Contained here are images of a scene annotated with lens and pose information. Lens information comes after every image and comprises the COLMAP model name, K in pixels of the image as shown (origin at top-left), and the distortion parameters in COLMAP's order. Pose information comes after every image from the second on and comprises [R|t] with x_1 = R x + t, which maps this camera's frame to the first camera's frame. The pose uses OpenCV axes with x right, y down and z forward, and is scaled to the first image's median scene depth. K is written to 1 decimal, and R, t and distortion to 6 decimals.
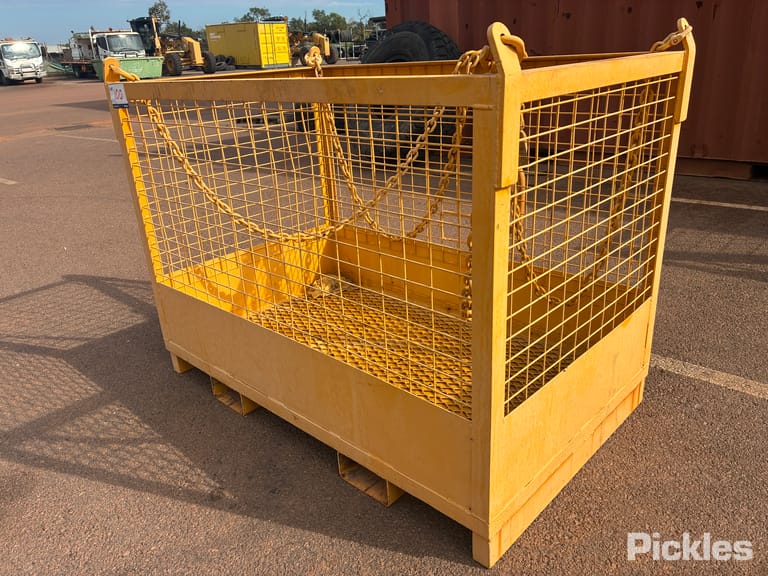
lens RADIAL K [[583.6, 0, 383.5], [0, 583.6, 285.3], [0, 0, 1]] dist [0.050058, -0.076814]
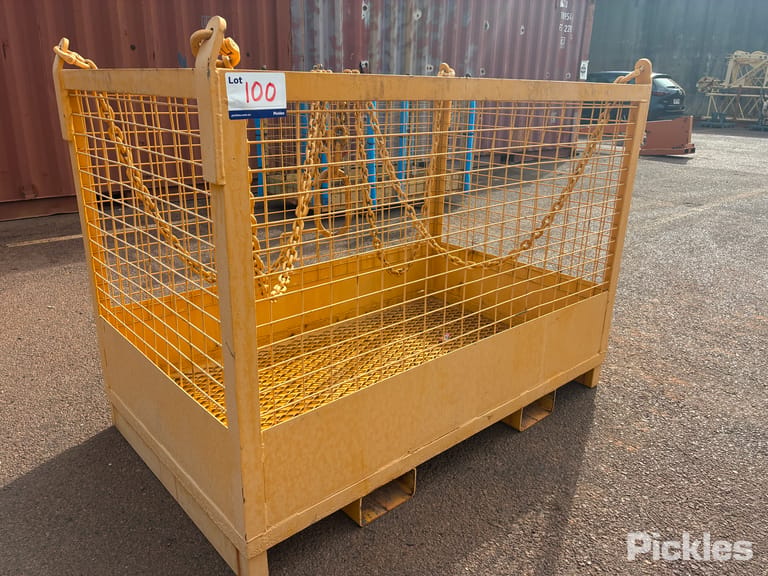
lens RADIAL K [[583.6, 0, 389.4], [0, 583.6, 291.0], [0, 0, 1]] dist [0.050058, -0.076814]
pose [[0.074396, -0.267296, 0.960738, -1.079574], [0.345038, 0.910803, 0.226685, -0.261026], [-0.935636, 0.314627, 0.159988, 0.937498]]
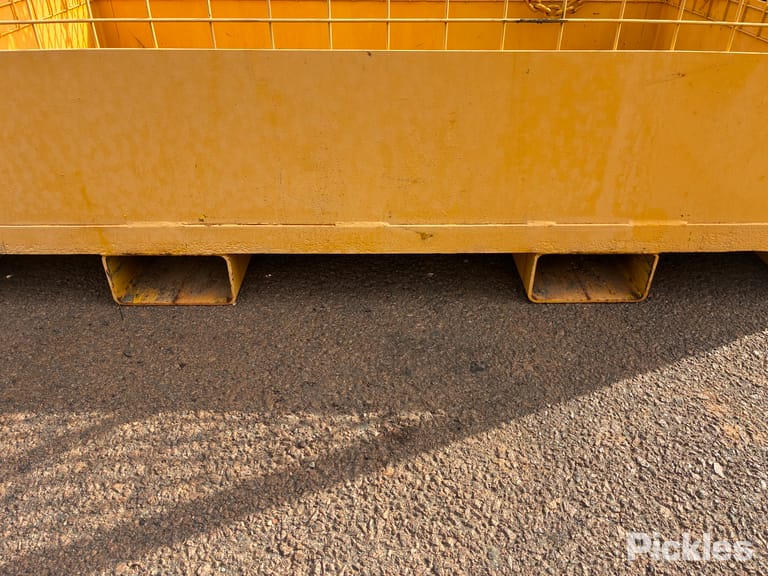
lens RADIAL K [[583.6, 0, 389.4], [0, 583.6, 289.2], [0, 0, 1]] dist [0.050058, -0.076814]
pose [[0.710925, -0.332914, 0.619479, -0.506292], [0.213422, 0.941447, 0.261015, 0.131245], [-0.670102, -0.053352, 0.740349, 0.645461]]
